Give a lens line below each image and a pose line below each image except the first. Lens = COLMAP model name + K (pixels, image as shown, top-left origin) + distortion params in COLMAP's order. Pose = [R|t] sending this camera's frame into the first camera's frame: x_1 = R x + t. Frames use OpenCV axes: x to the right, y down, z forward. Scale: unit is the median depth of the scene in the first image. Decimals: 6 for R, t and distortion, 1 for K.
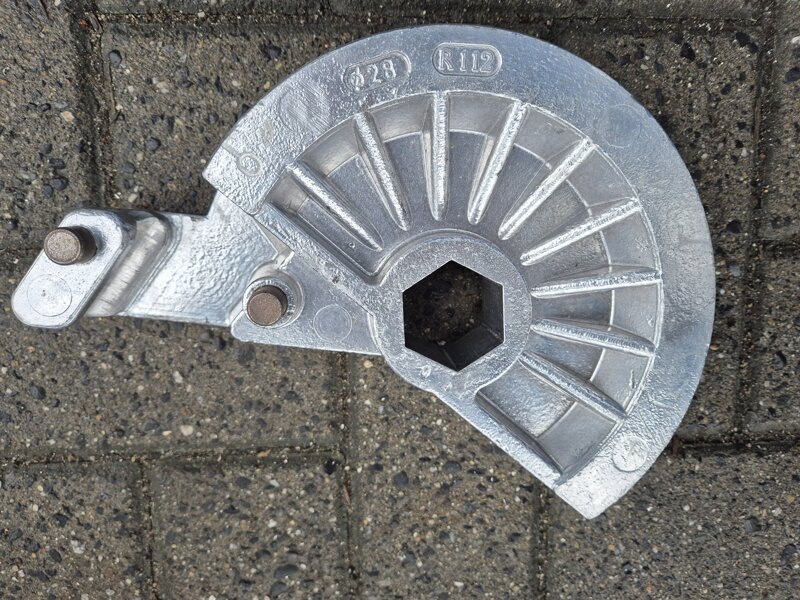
lens RADIAL K [[531.2, 0, 398.7], [0, 531.2, 290.9], [0, 0, 1]] dist [0.070135, -0.057995]
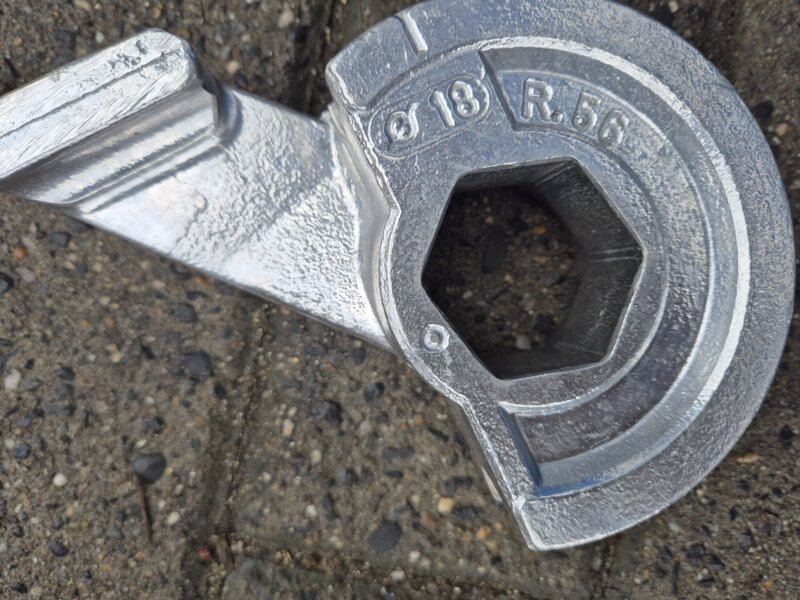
lens RADIAL K [[528.9, 0, 402.2], [0, 528.9, 294.7], [0, 0, 1]] dist [0.068272, -0.057934]
pose [[0.973312, 0.226713, -0.035578, -0.412634], [-0.229421, 0.964999, -0.127051, -0.739579], [0.005529, 0.131823, 0.991258, 0.376387]]
